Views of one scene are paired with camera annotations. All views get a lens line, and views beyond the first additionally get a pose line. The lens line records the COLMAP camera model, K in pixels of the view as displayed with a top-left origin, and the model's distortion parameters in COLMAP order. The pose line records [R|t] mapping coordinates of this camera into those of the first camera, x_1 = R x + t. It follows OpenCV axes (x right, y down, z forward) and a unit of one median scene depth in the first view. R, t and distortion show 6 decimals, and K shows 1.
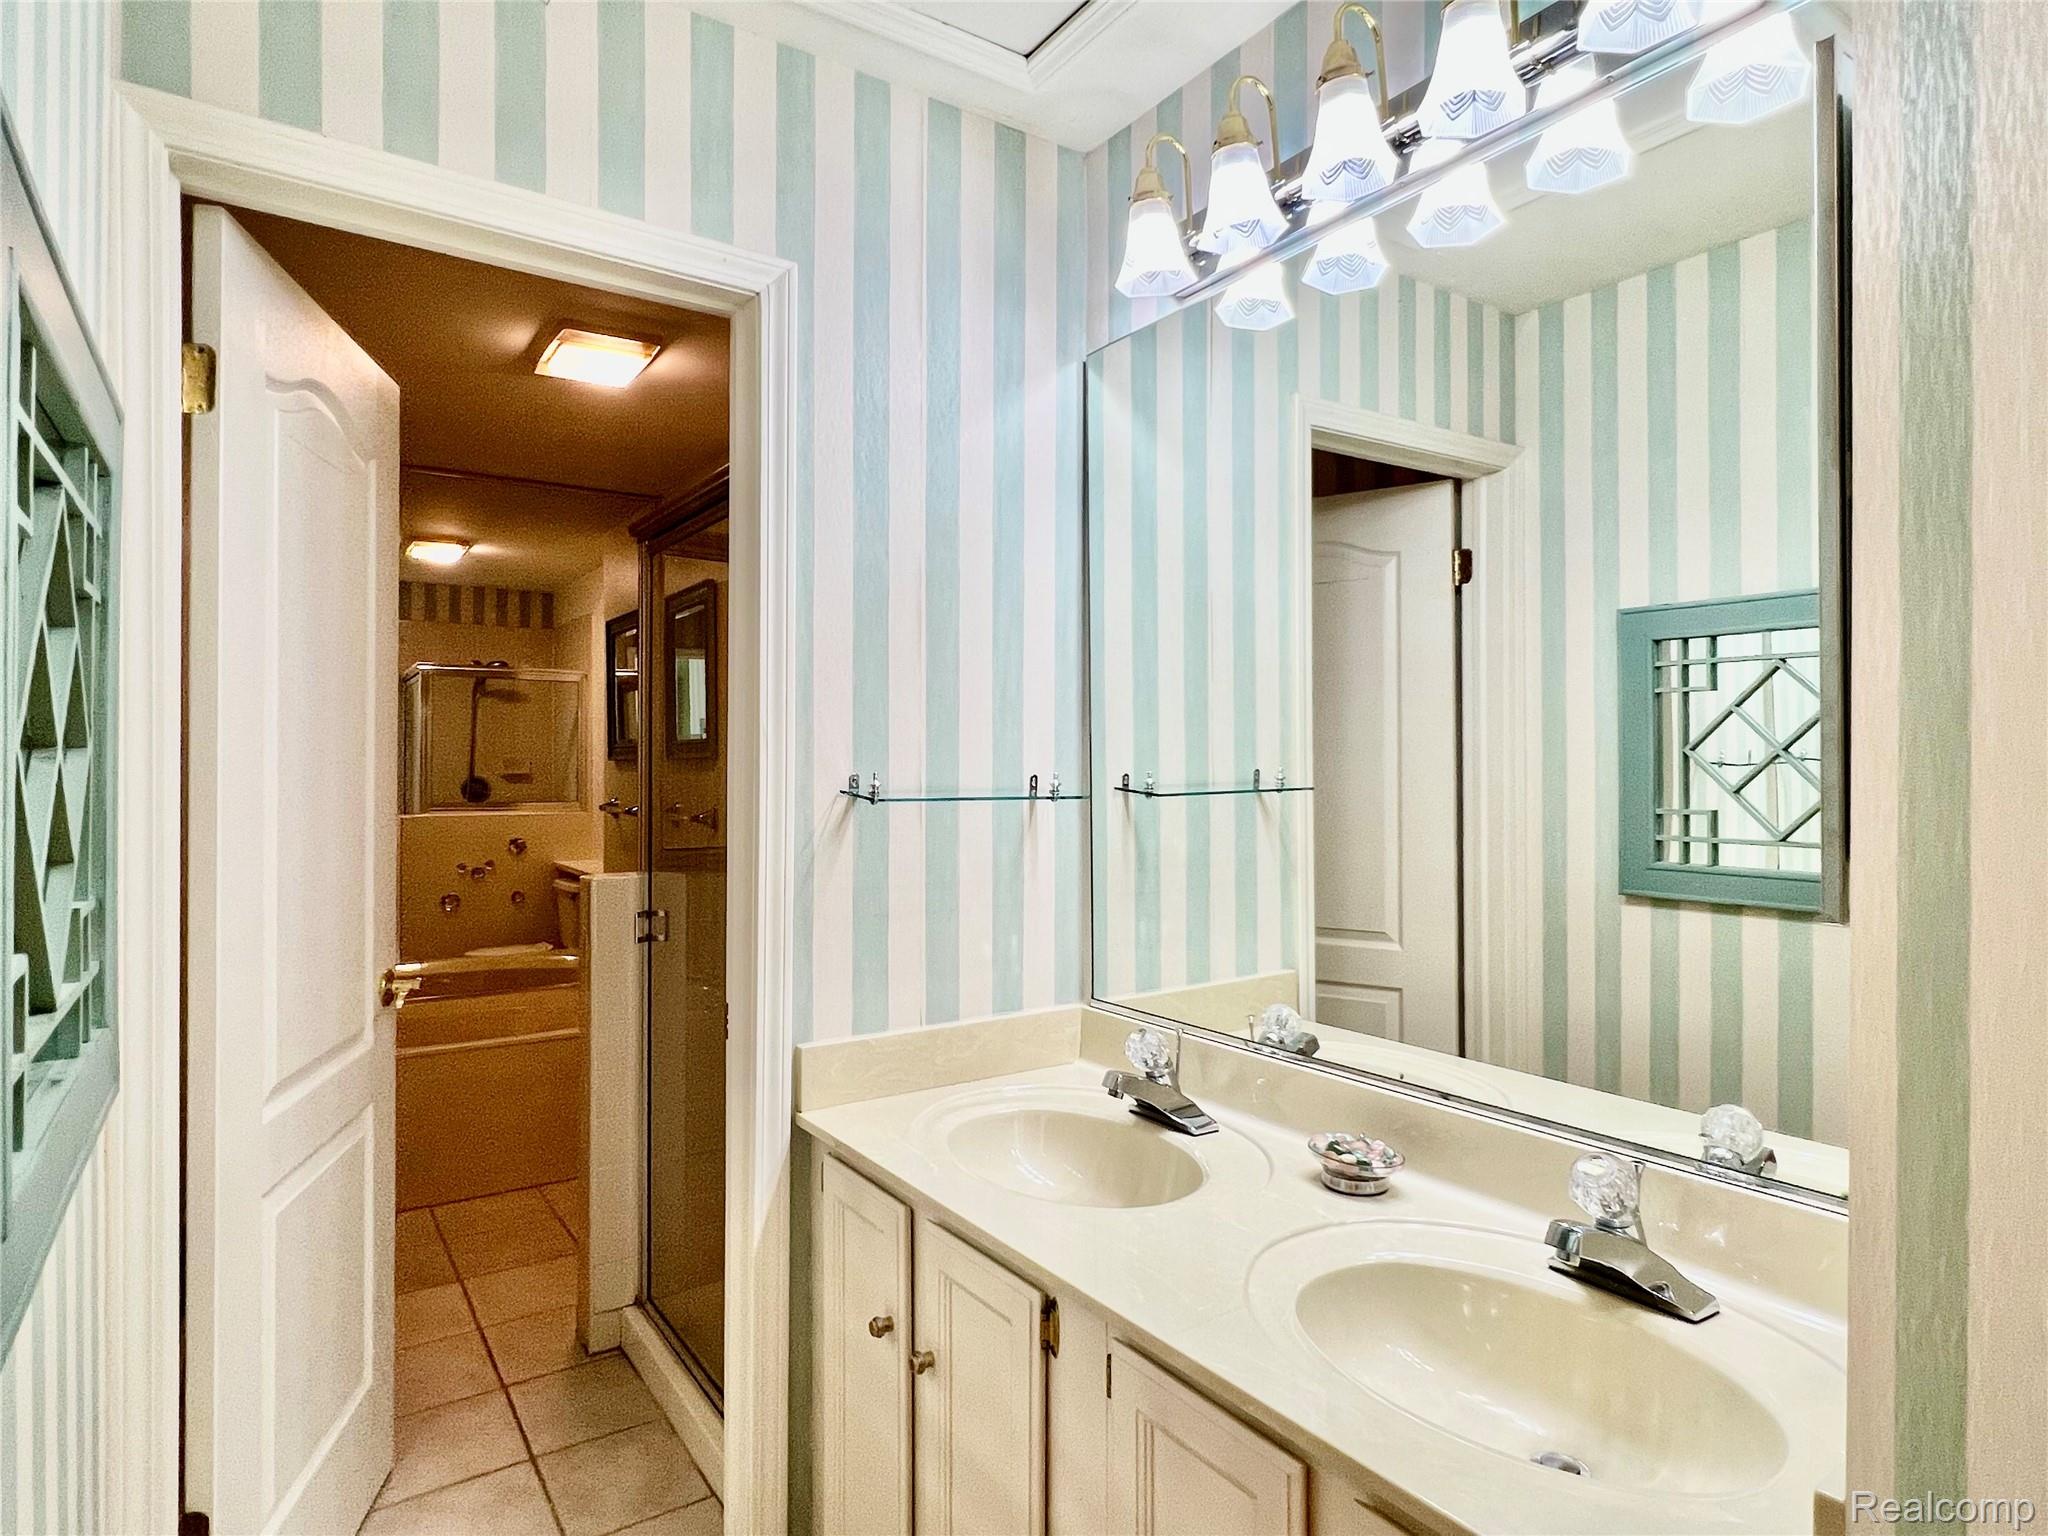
lens RADIAL K [[1149.1, 0, 1024.0], [0, 1149.1, 768.0], [0, 0, 1]] dist [-0.000287, -0.001559]
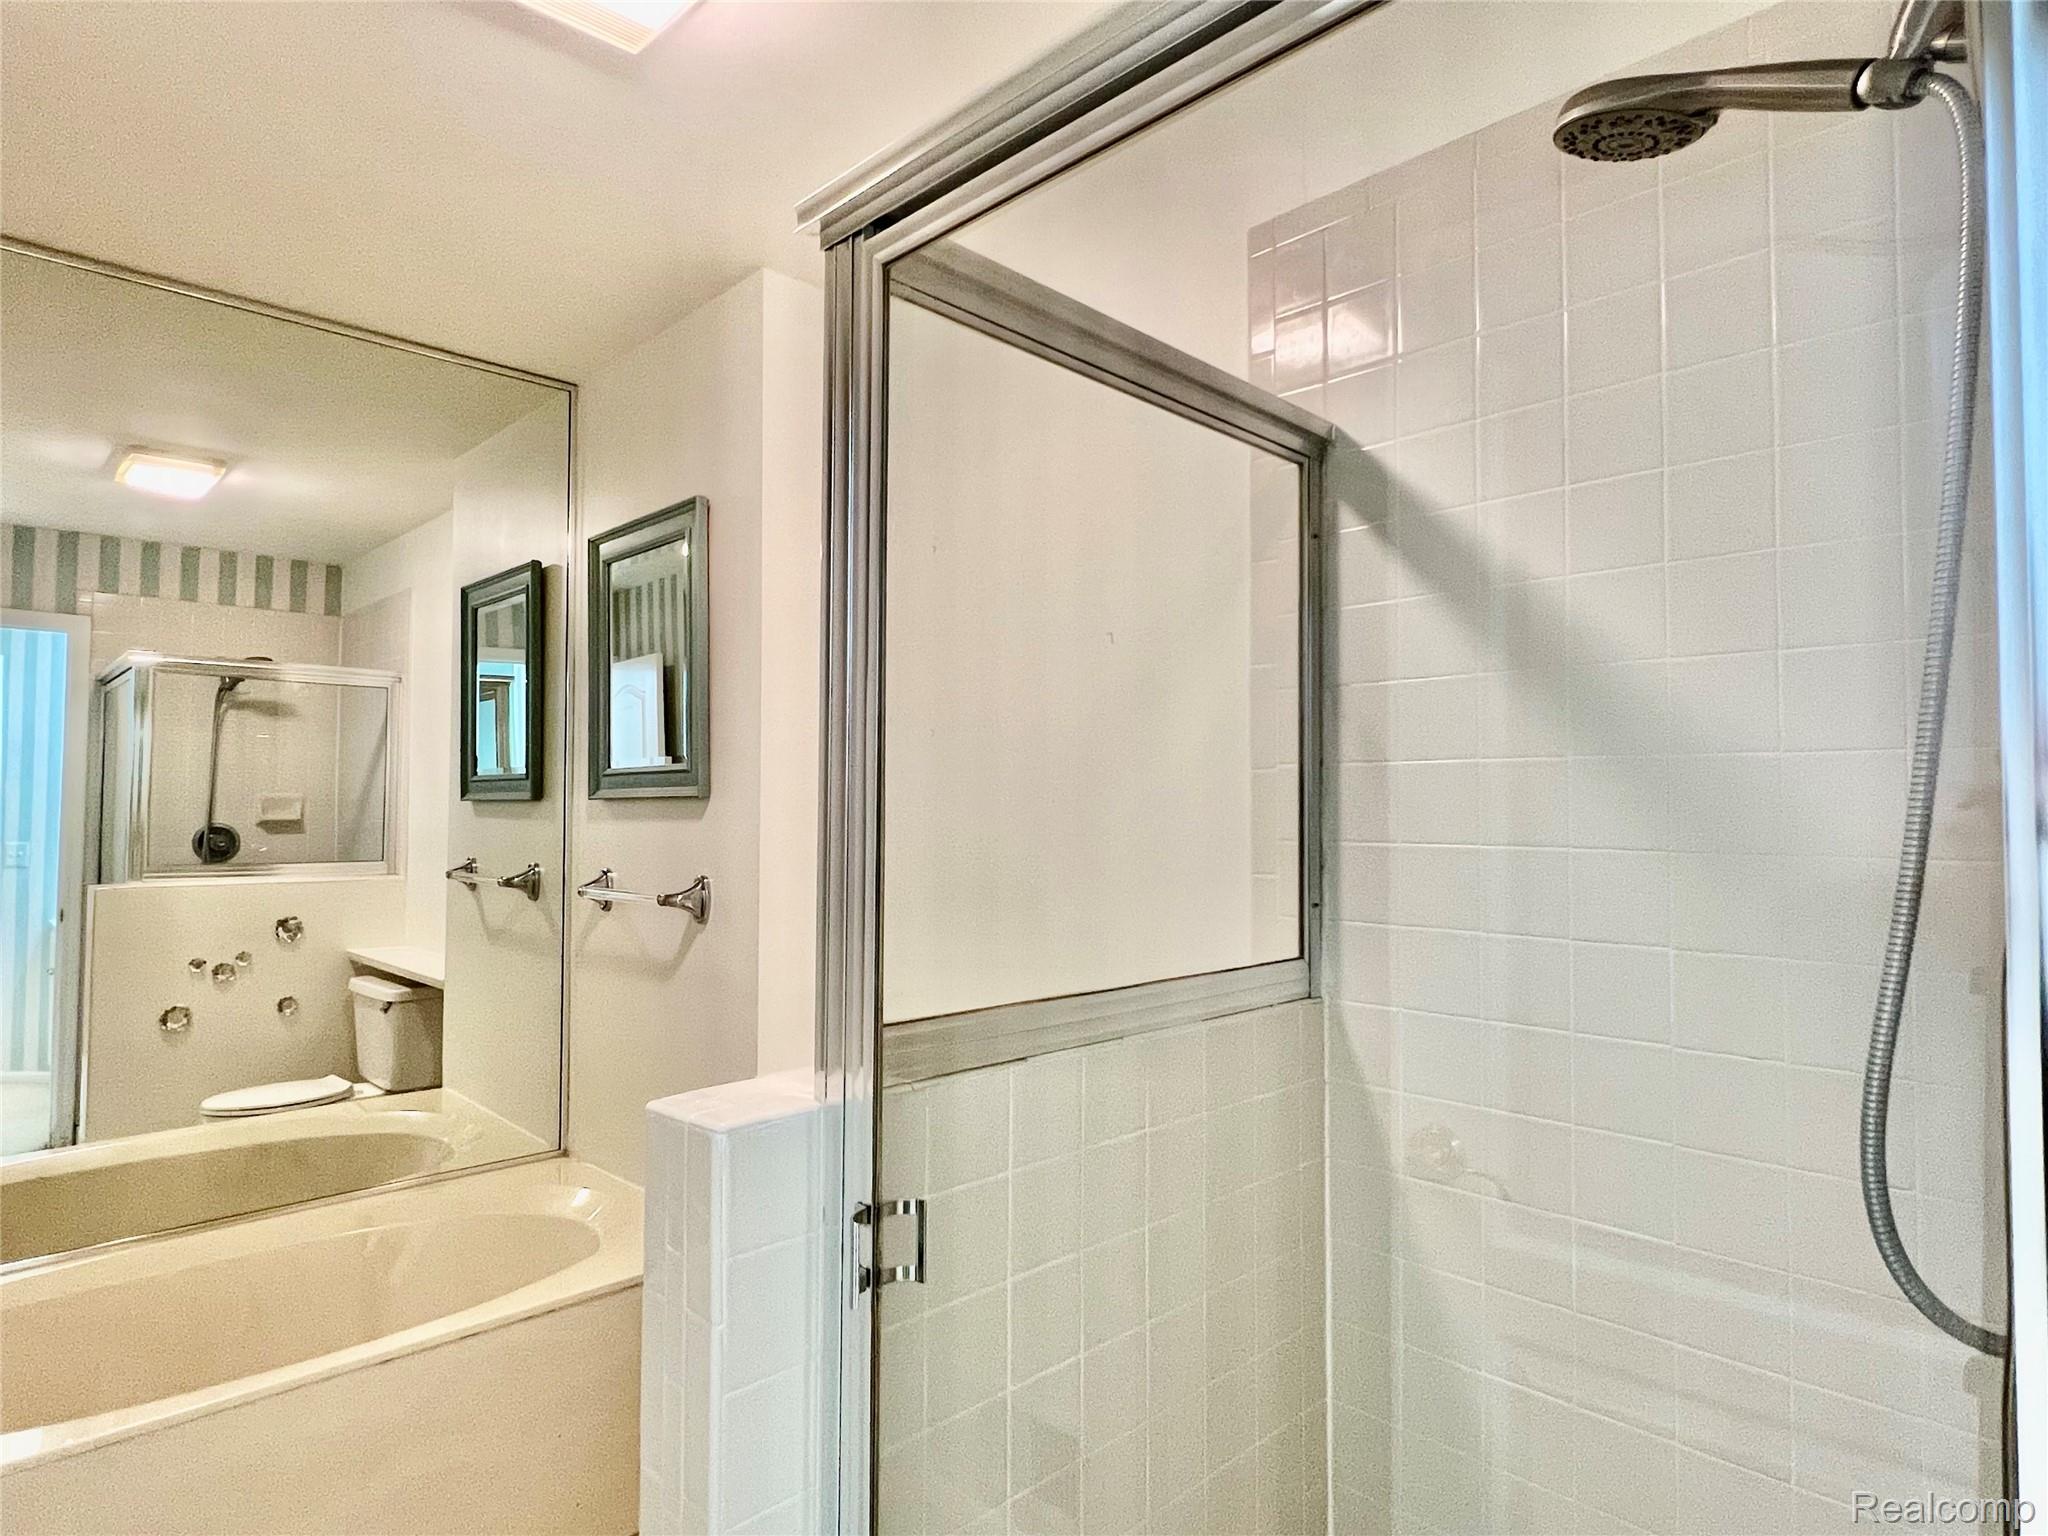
lens RADIAL K [[1149.1, 0, 1024.0], [0, 1149.1, 768.0], [0, 0, 1]] dist [-0.000287, -0.001559]
pose [[0.981690, 0.004190, 0.190438, -0.143048], [0.002068, 0.999465, -0.032649, -0.003342], [-0.190472, 0.032445, 0.981156, 0.248887]]
